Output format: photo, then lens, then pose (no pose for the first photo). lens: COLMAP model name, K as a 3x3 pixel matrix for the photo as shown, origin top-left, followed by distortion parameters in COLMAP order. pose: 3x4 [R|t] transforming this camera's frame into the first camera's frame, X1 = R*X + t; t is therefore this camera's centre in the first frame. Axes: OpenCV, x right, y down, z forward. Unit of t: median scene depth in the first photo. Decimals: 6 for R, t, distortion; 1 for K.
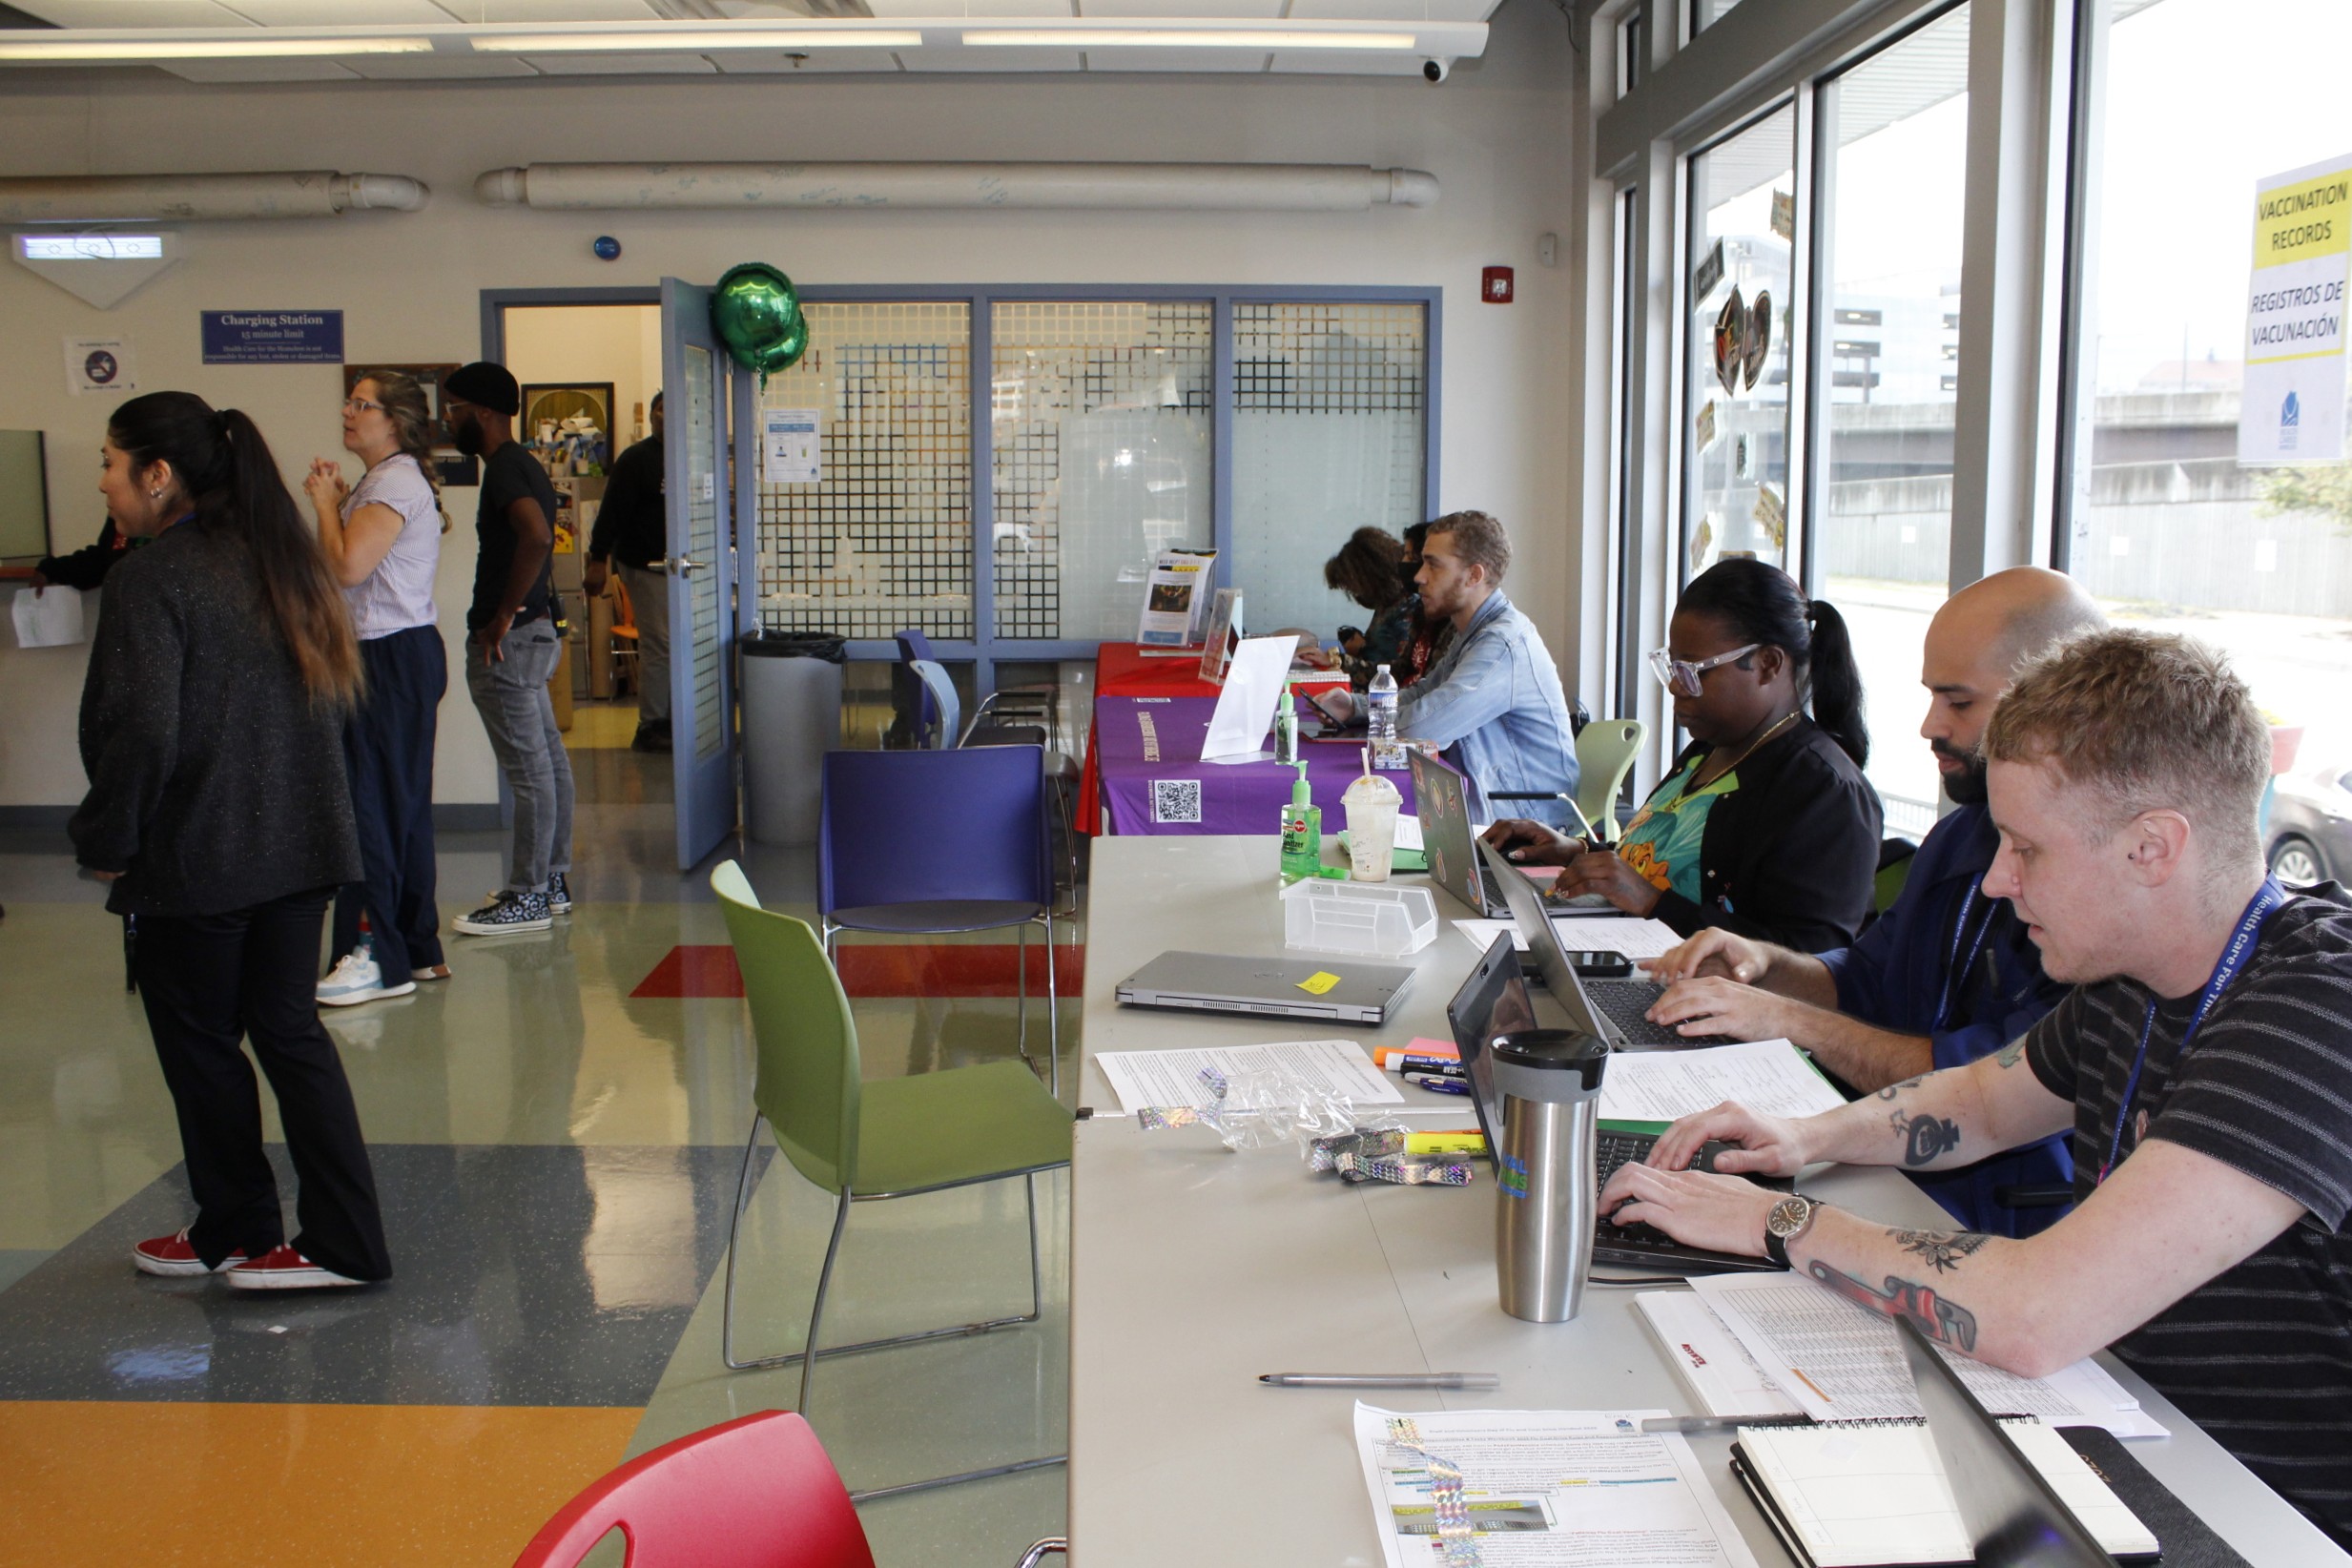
lens RADIAL K [[2110.3, 0, 1176.0], [0, 2110.3, 784.0], [0, 0, 1]] dist [-0.165763, 0.154372]
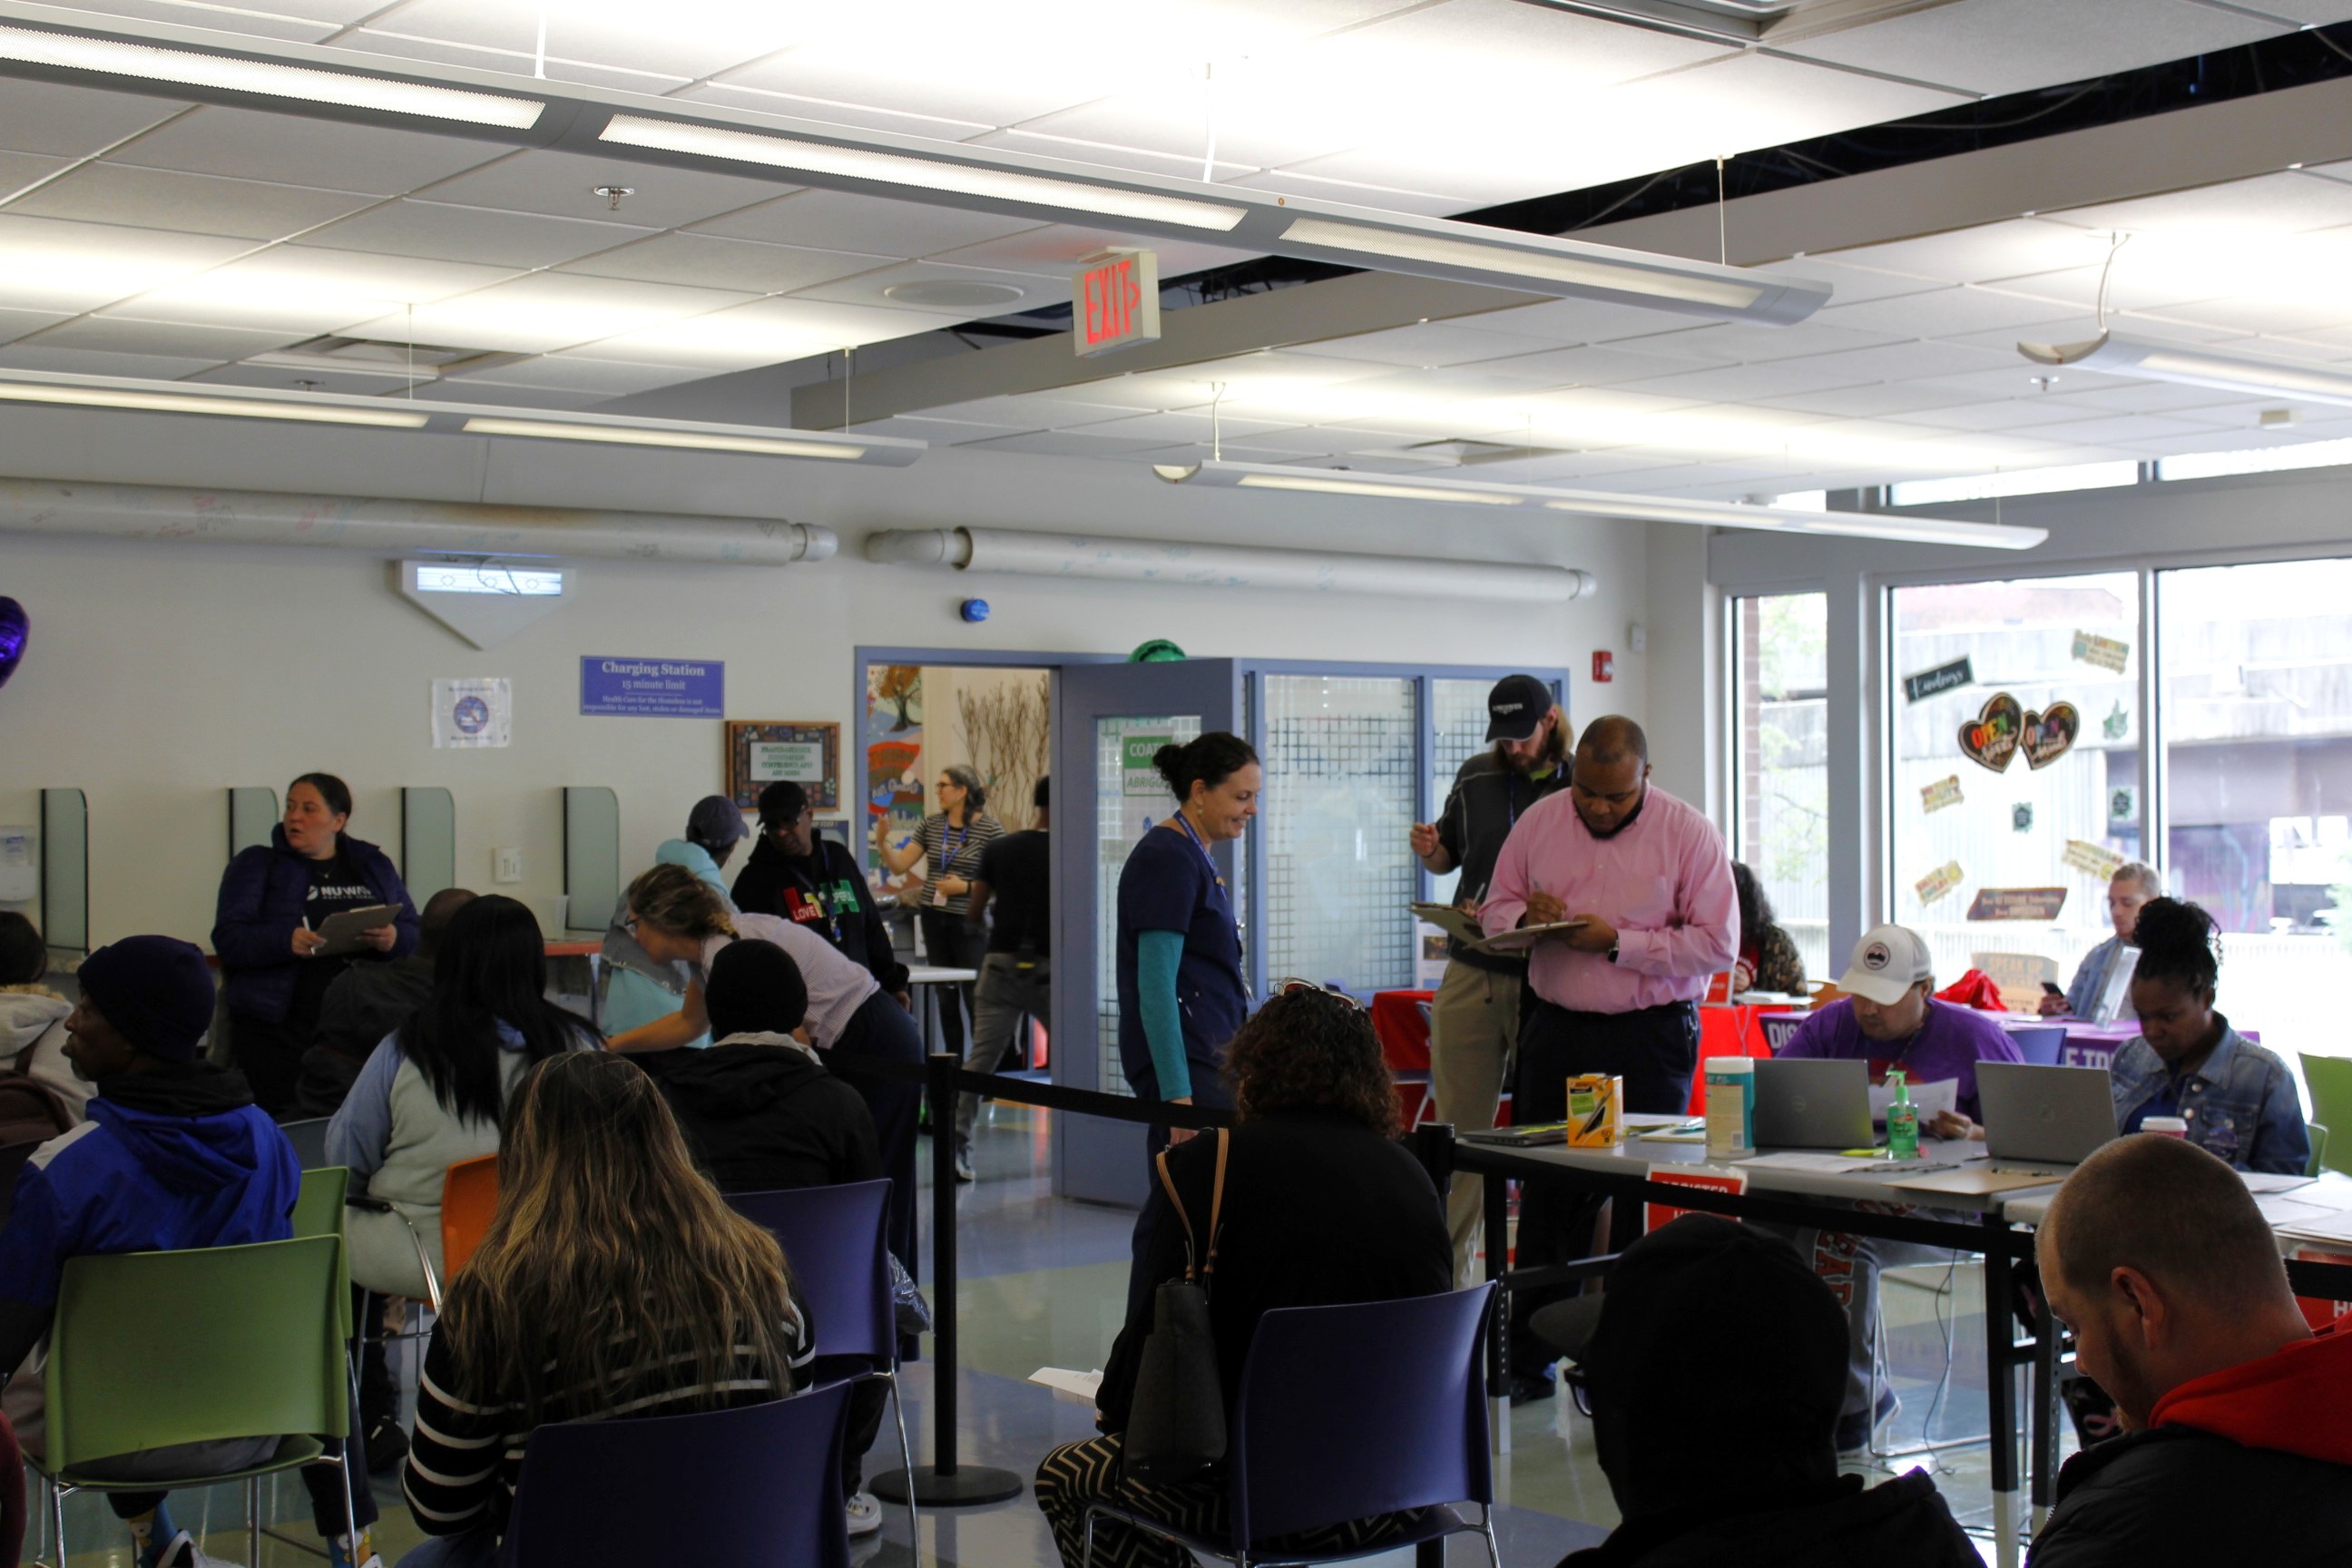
lens RADIAL K [[3096.7, 0, 1176.0], [0, 3096.7, 784.0], [0, 0, 1]] dist [-0.088456, -0.005662]
pose [[0.803908, -0.001459, 0.594751, -1.069552], [0.090693, 0.988603, -0.120162, 0.008609], [-0.587798, 0.150539, 0.794879, -0.214968]]
